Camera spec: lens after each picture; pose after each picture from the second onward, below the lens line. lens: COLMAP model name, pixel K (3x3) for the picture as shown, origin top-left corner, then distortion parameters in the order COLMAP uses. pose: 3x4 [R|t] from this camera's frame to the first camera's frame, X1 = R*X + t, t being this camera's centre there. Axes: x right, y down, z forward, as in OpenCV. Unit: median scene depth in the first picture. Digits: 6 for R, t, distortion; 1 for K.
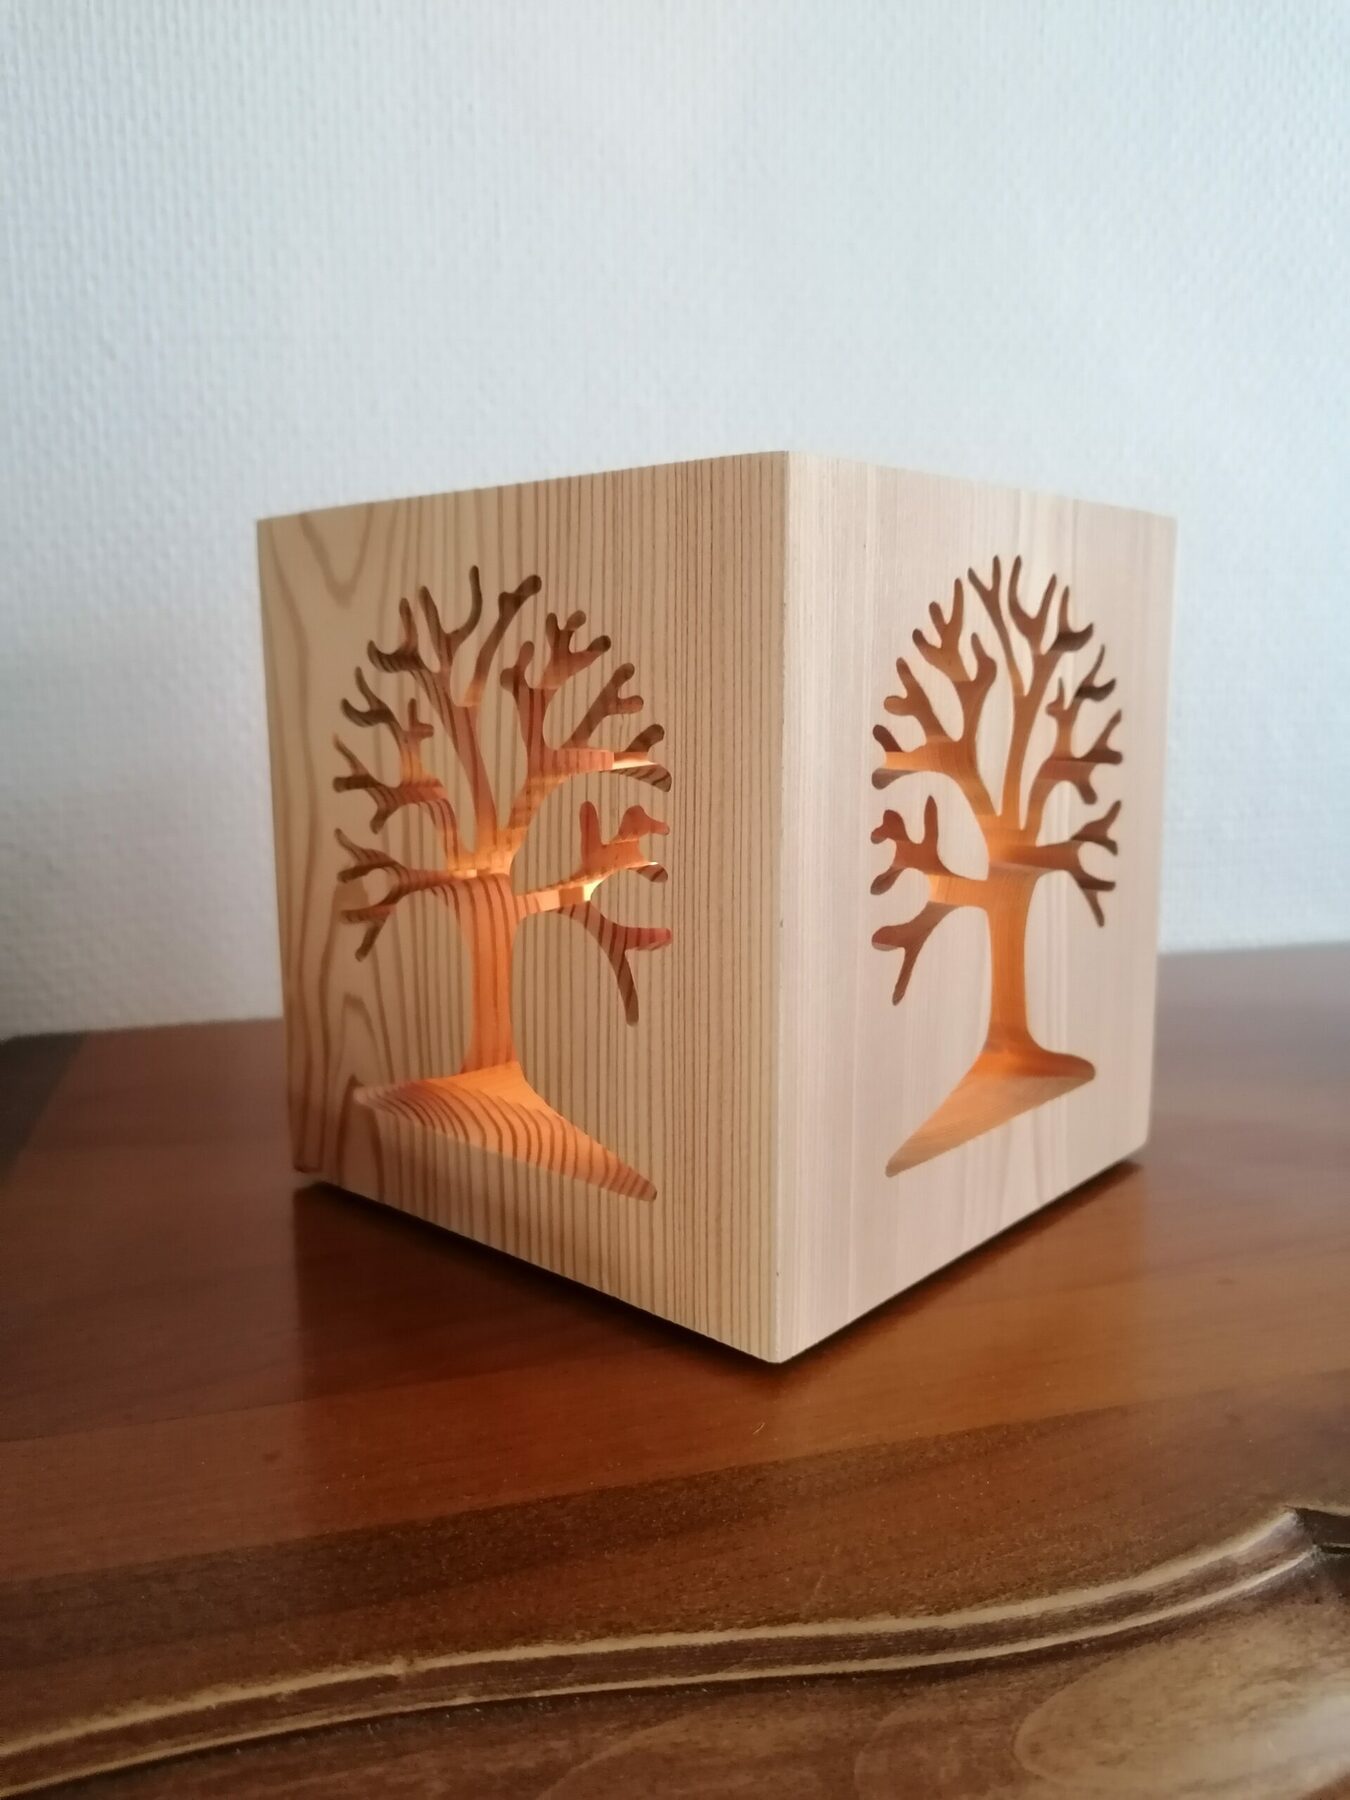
lens RADIAL K [[1434.2, 0, 675.0], [0, 1434.2, 900.0], [0, 0, 1]] dist [0.032875, -0.001380]
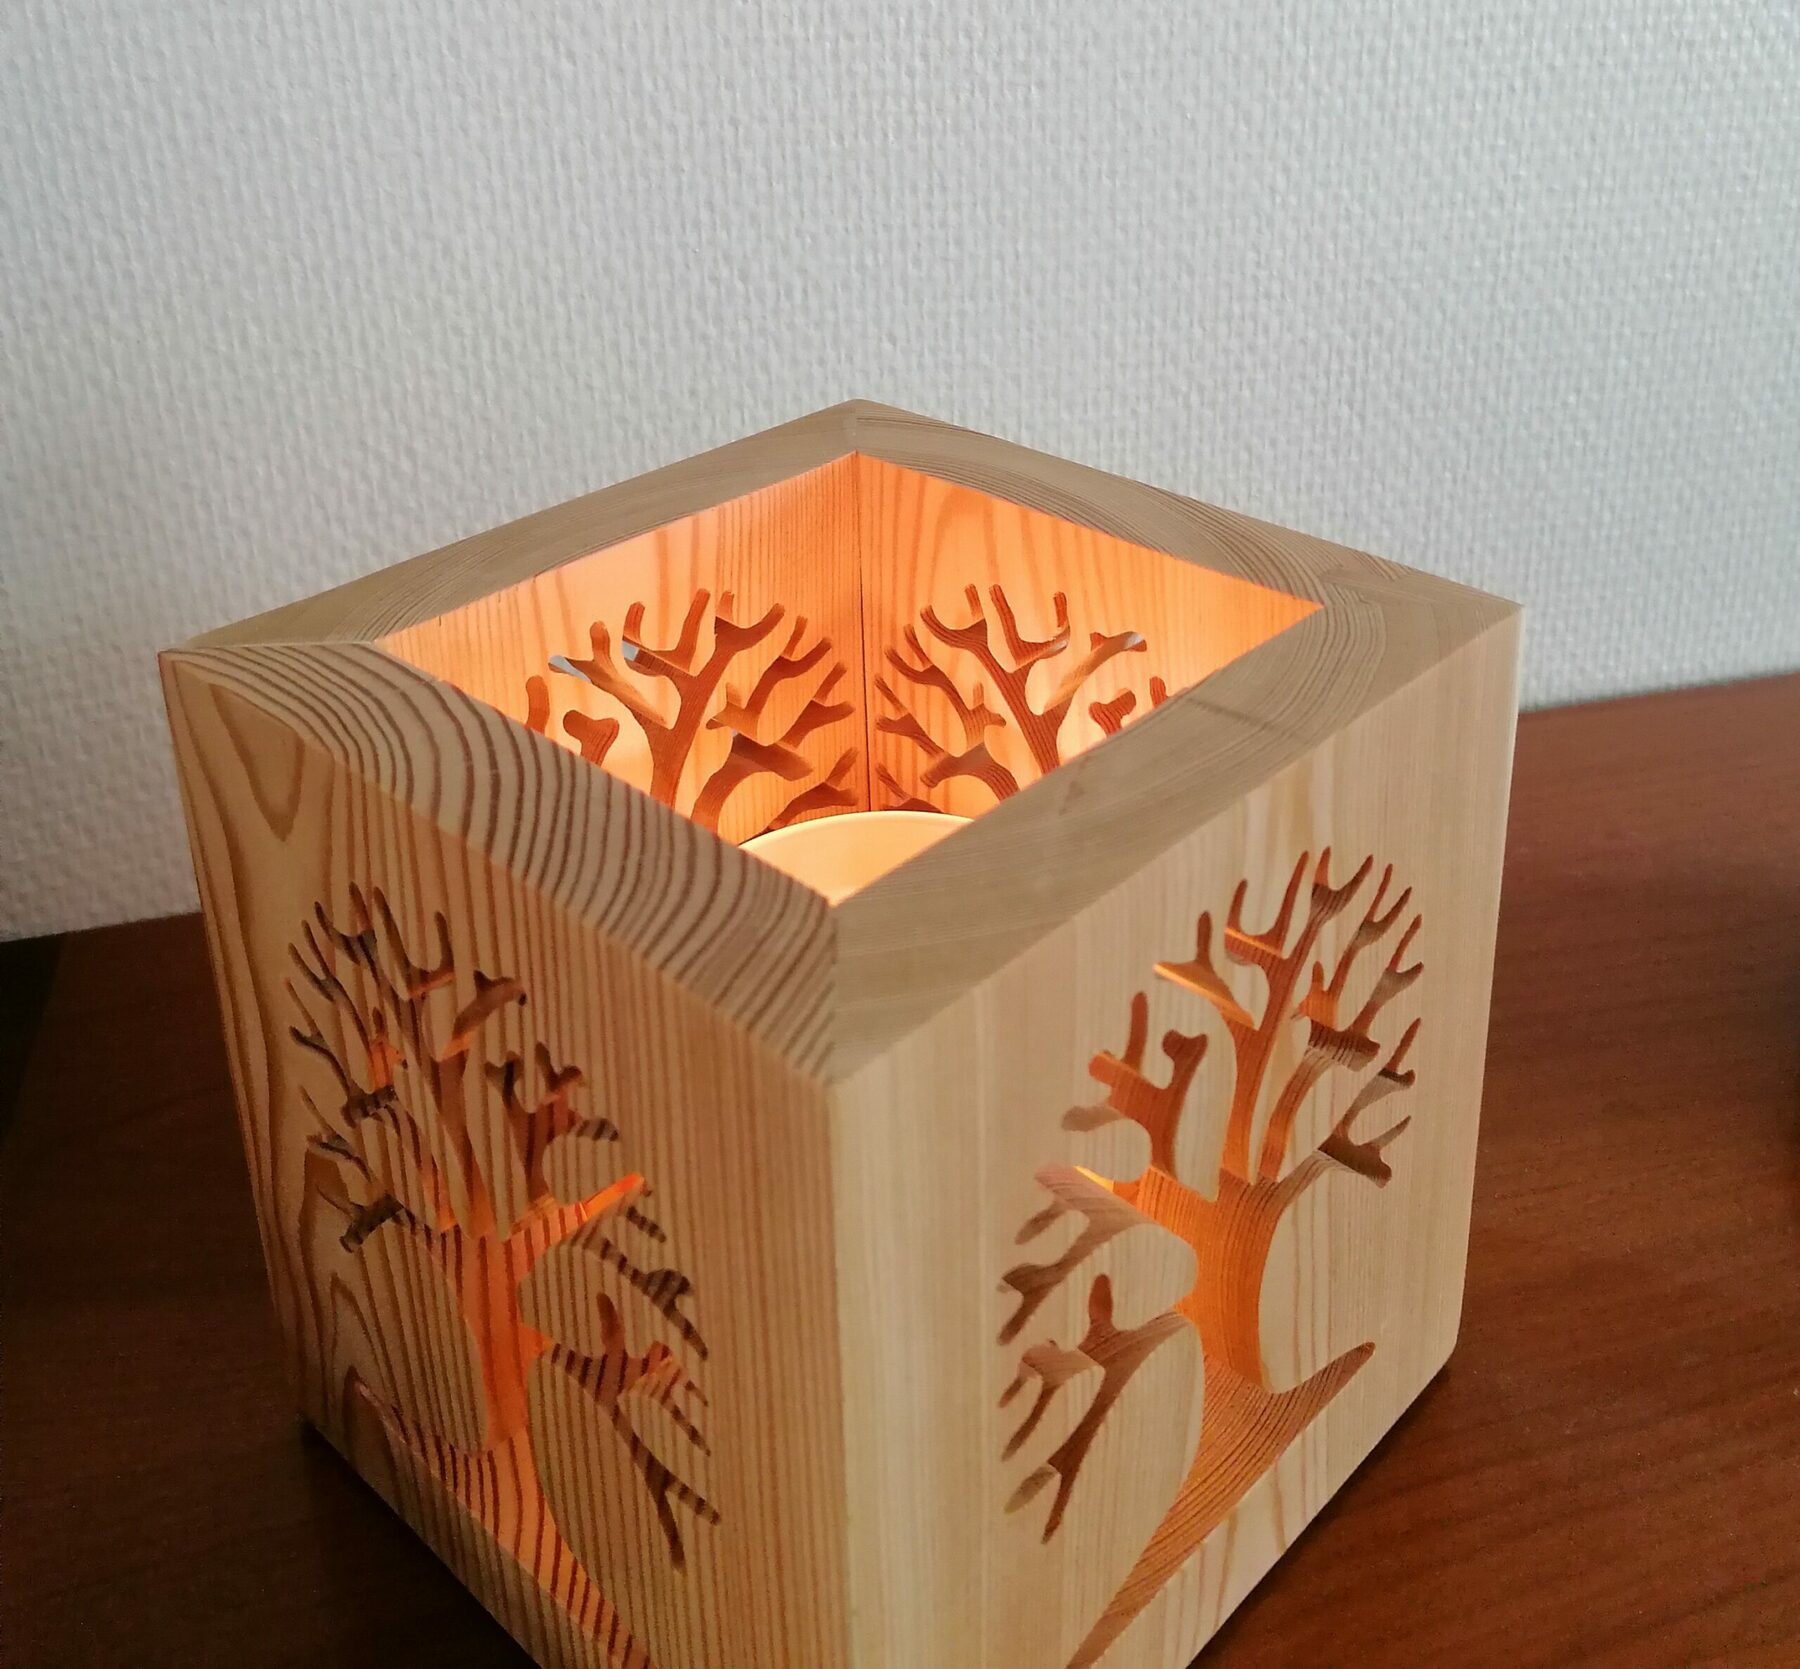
lens RADIAL K [[1936.7, 0, 900.0], [0, 1936.7, 834.5], [0, 0, 1]] dist [0.005696, 0.016663]
pose [[0.999952, -0.004881, -0.008552, 0.085870], [0.006477, 0.980179, 0.198008, -0.444452], [0.007416, -0.198054, 0.980163, 0.112421]]
